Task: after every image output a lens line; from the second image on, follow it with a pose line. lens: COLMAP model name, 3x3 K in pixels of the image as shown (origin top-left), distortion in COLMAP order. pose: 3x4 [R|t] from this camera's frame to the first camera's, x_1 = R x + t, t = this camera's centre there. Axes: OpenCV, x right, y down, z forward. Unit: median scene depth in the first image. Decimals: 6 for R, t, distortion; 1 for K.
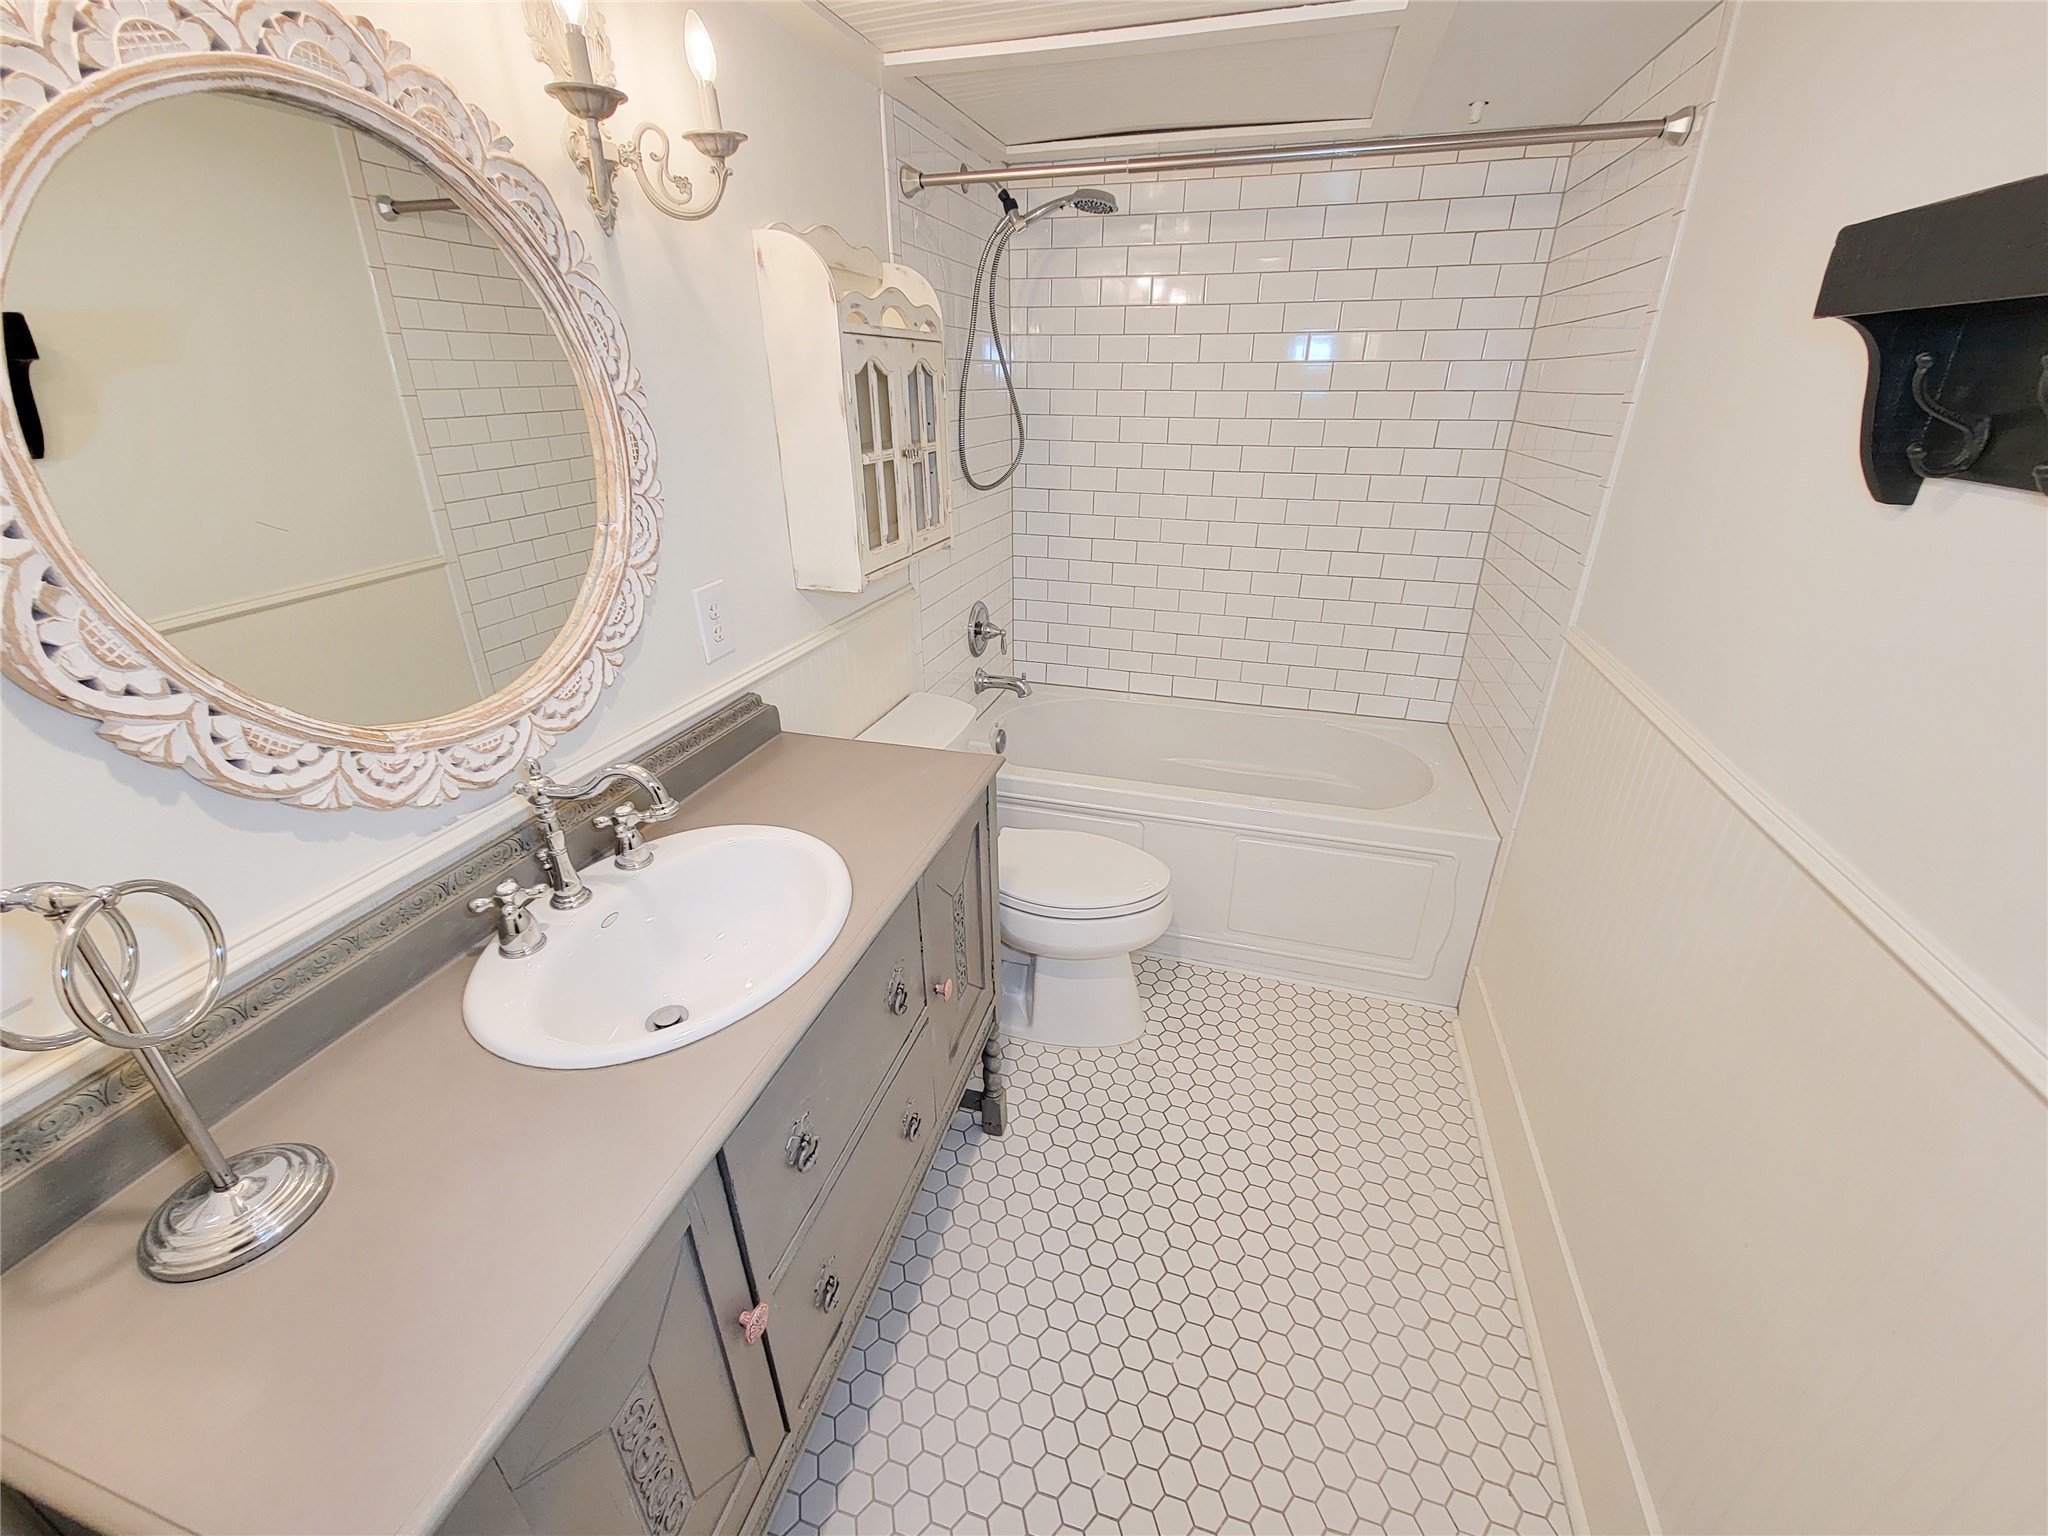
lens RADIAL K [[837.1, 0, 1026.1], [0, 837.1, 776.3], [0, 0, 1]] dist [0.009122, -0.007256]
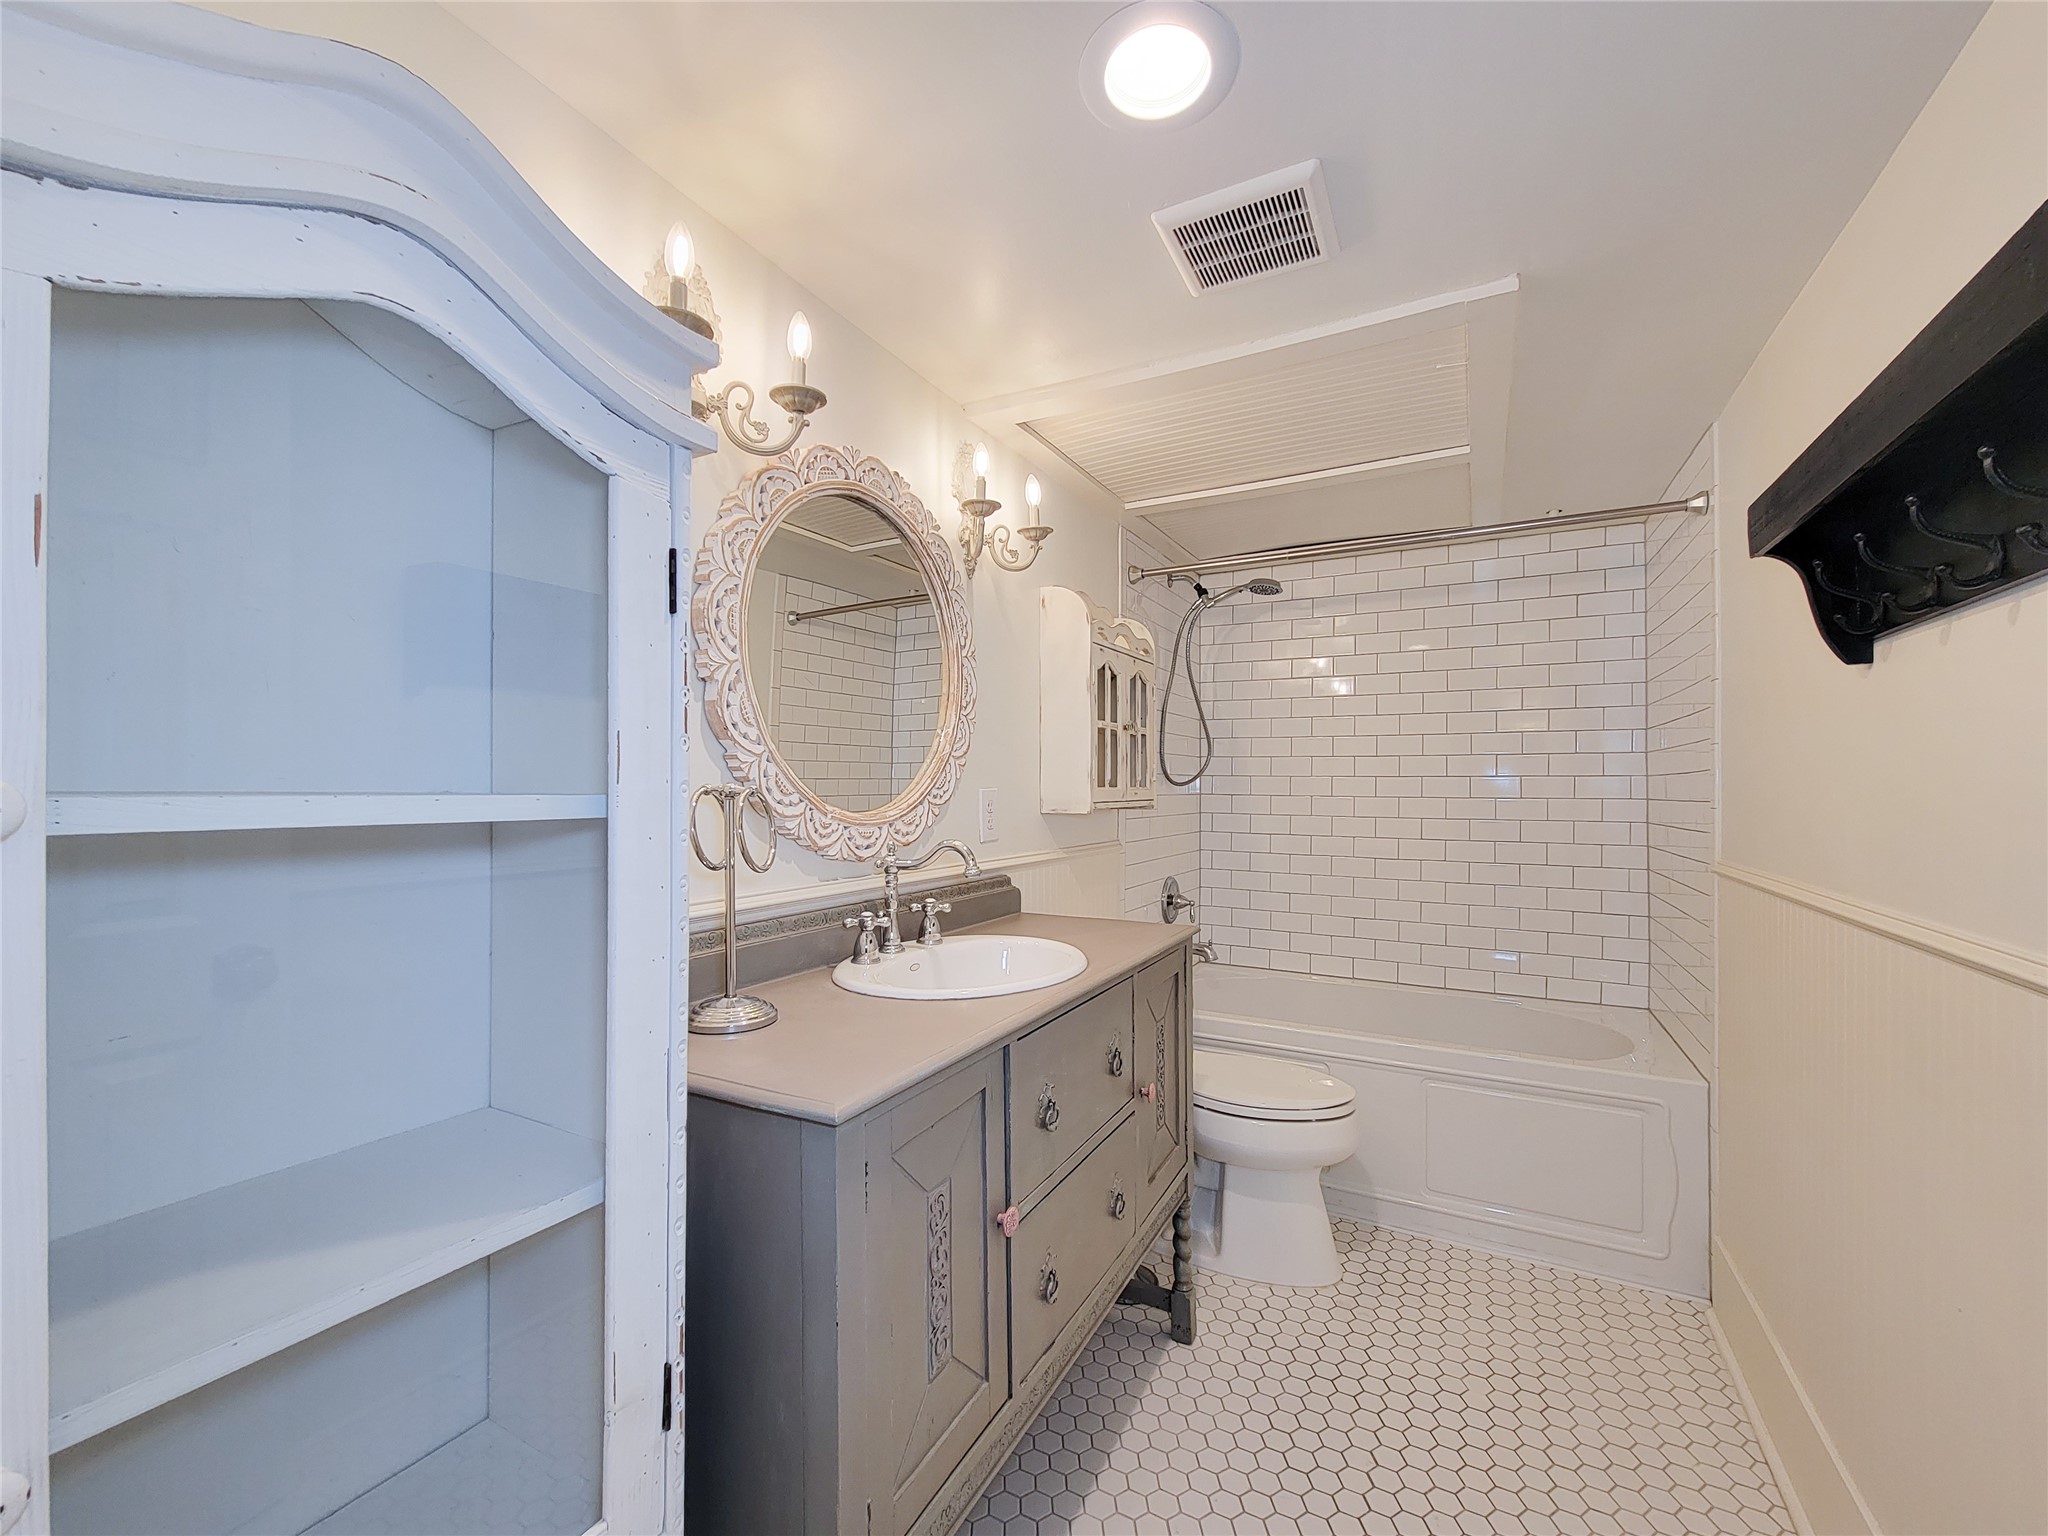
lens RADIAL K [[850.9, 0, 1025.6], [0, 850.9, 776.4], [0, 0, 1]] dist [0.002260, -0.003144]
pose [[0.978481, 0.005022, -0.206277, -0.018389], [-0.094614, 0.899331, -0.426909, 0.314058], [0.183367, 0.437239, 0.880453, -0.230926]]
